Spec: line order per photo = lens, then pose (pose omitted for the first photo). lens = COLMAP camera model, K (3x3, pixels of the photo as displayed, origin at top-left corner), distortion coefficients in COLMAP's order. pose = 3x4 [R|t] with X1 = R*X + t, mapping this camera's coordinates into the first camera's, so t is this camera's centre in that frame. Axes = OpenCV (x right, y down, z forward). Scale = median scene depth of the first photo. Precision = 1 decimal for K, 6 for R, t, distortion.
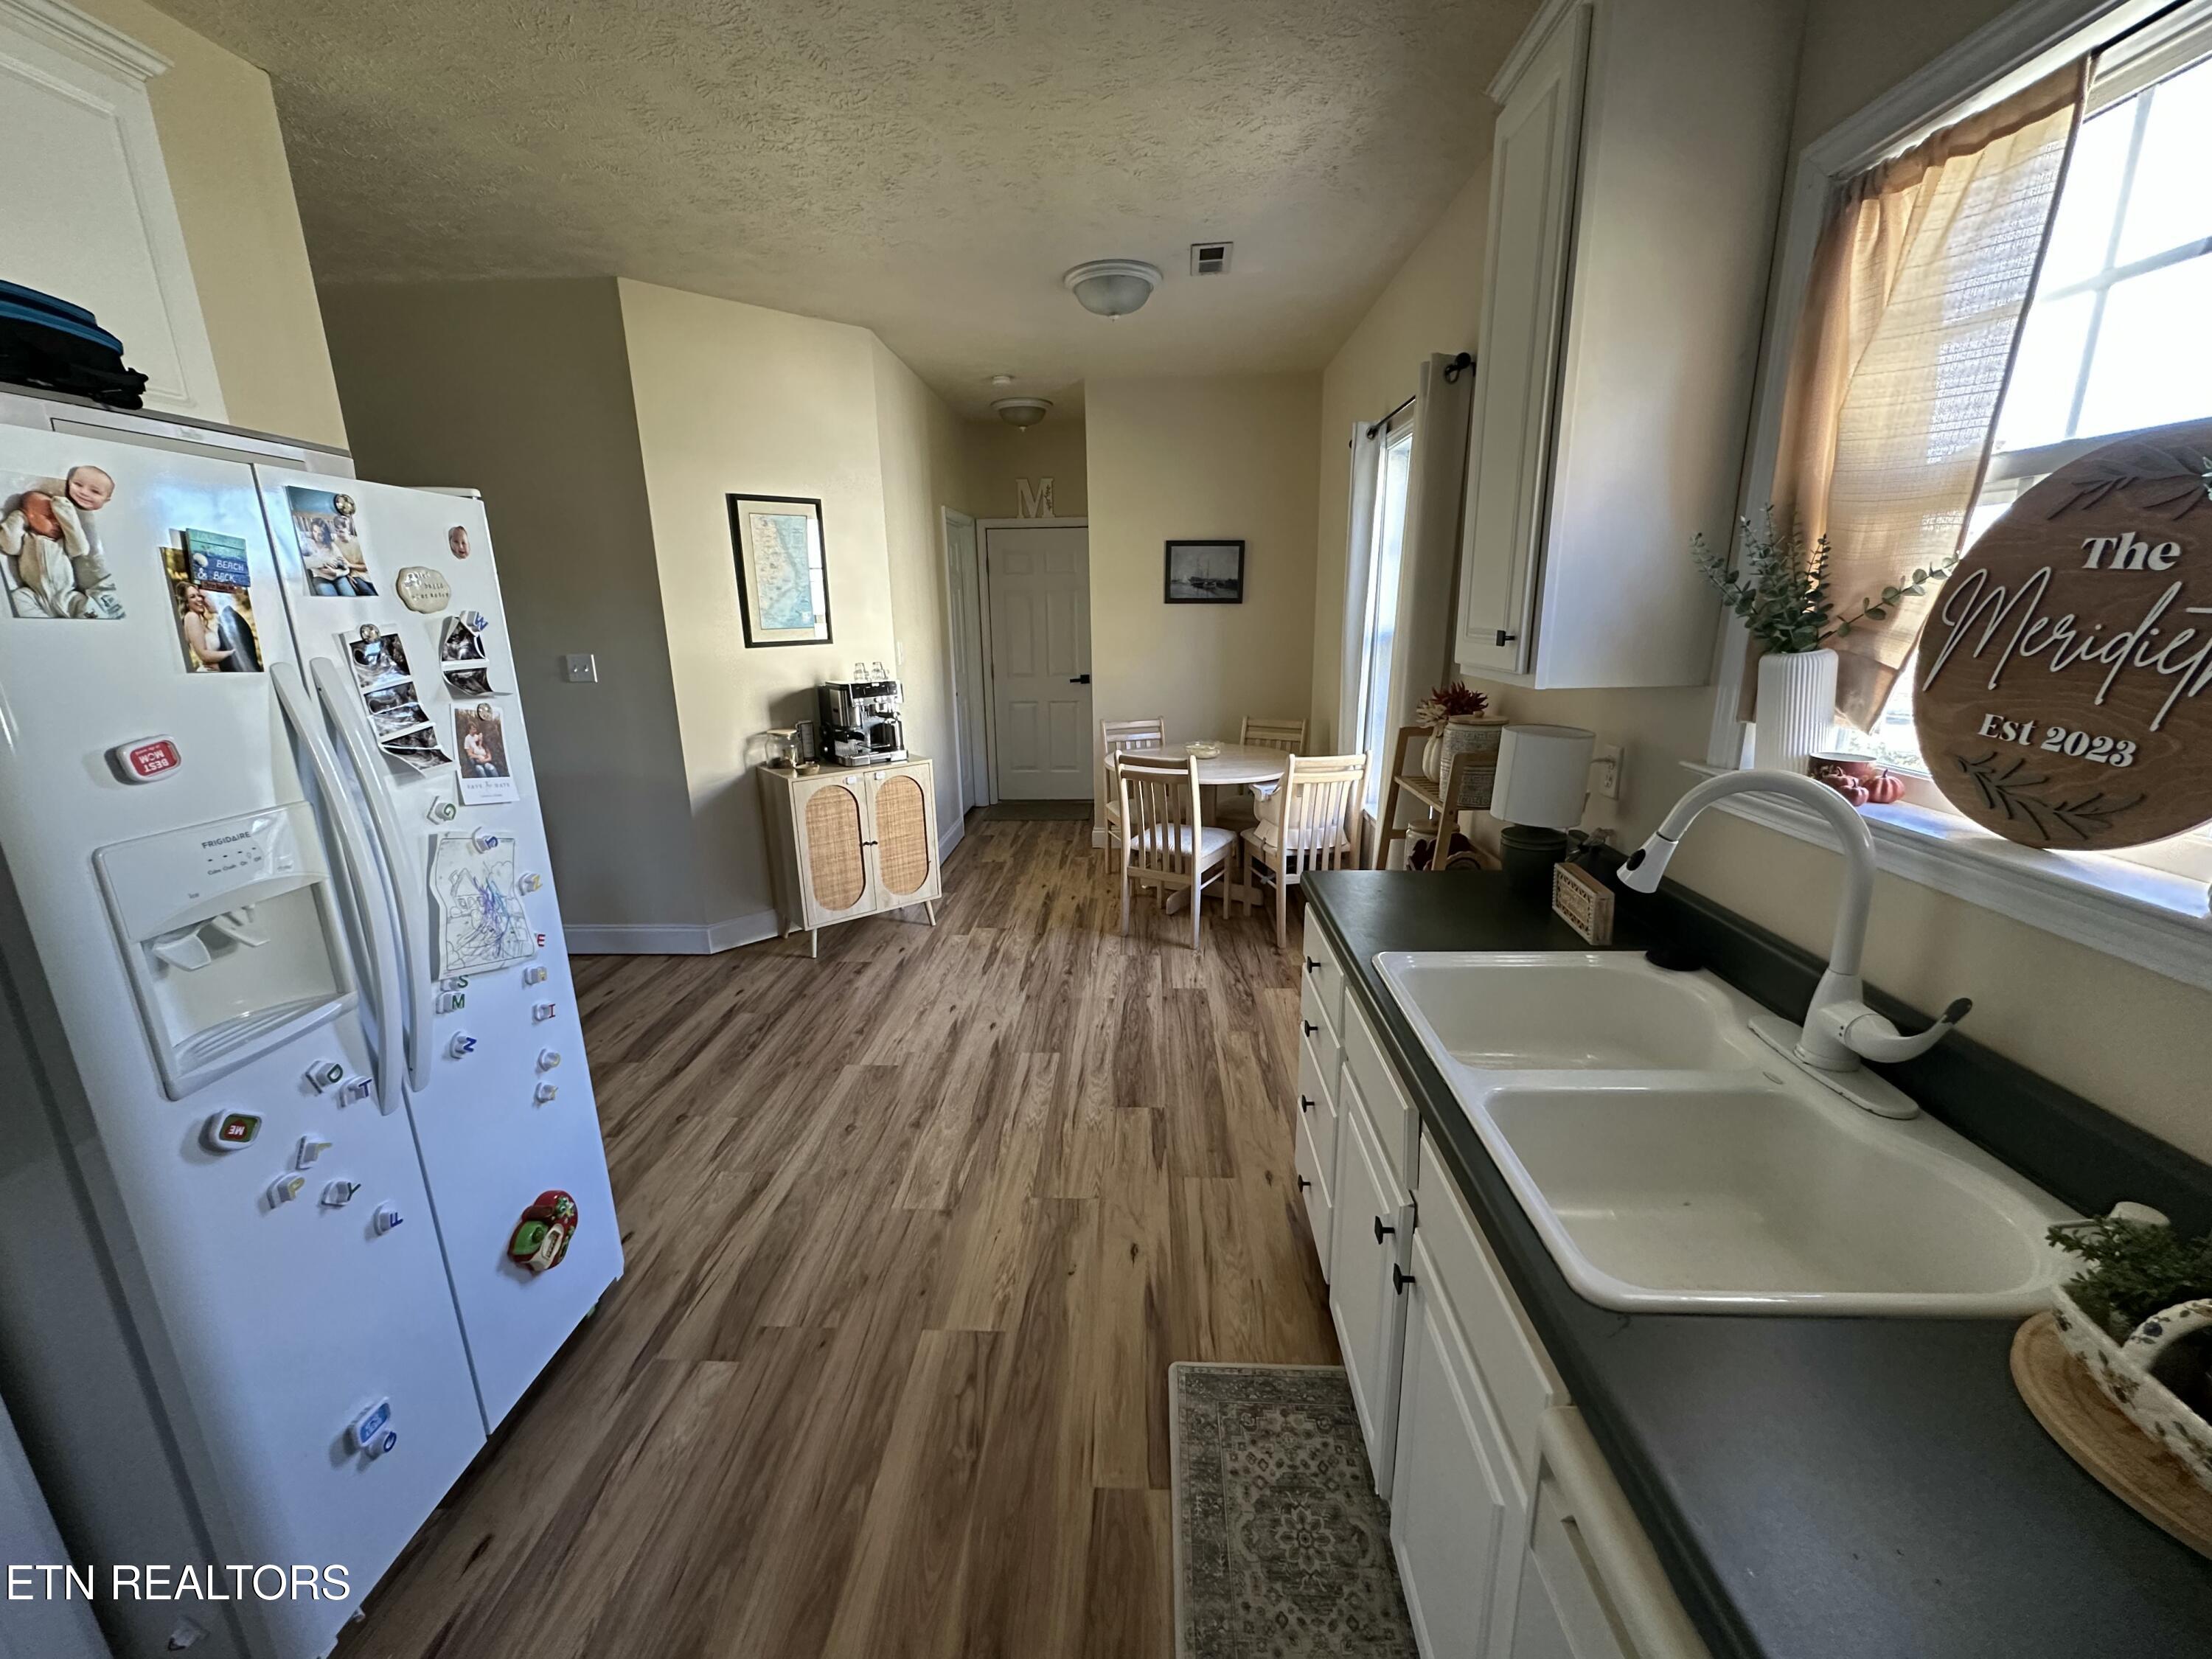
lens RADIAL K [[883.8, 0, 1106.9], [0, 883.8, 830.0], [0, 0, 1]] dist [-0.004786, 0.000460]
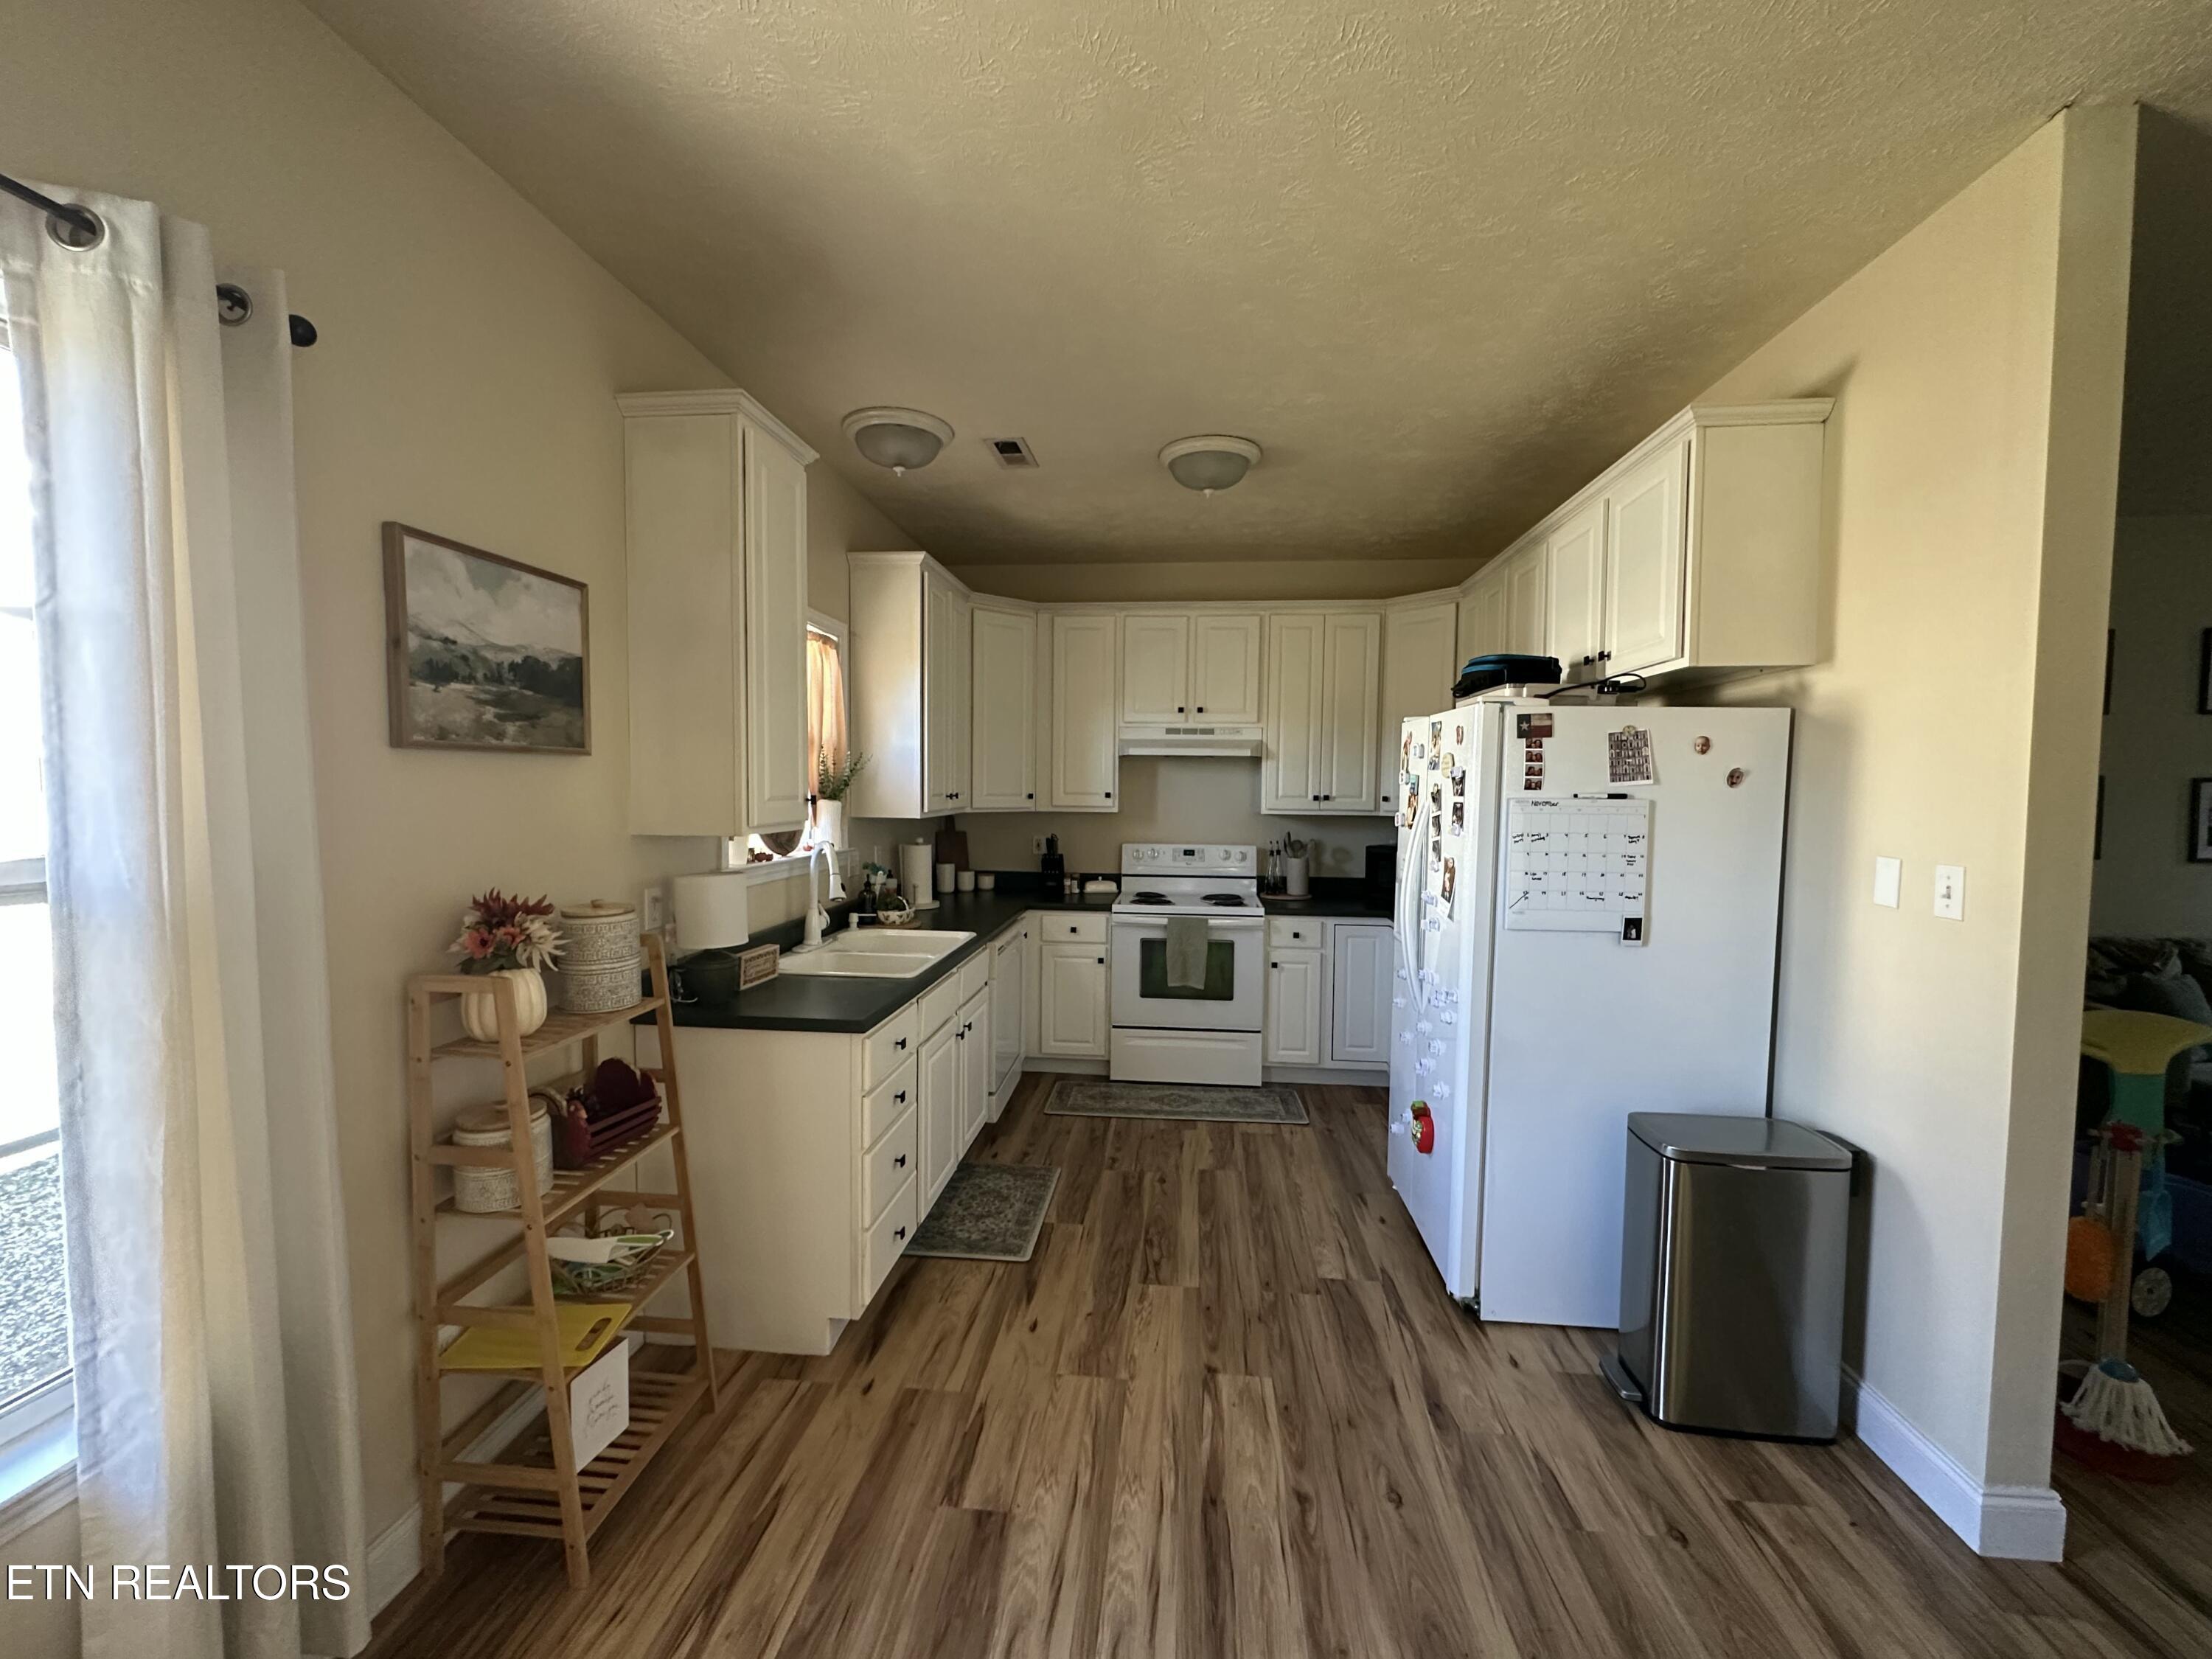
lens RADIAL K [[883.8, 0, 1114.6], [0, 883.8, 829.5], [0, 0, 1]] dist [-0.004786, 0.000460]
pose [[-0.998992, 0.006028, 0.044479, -0.121845], [0.019013, 0.954483, 0.297660, -0.449513], [-0.040660, 0.298205, -0.953635, 1.798500]]
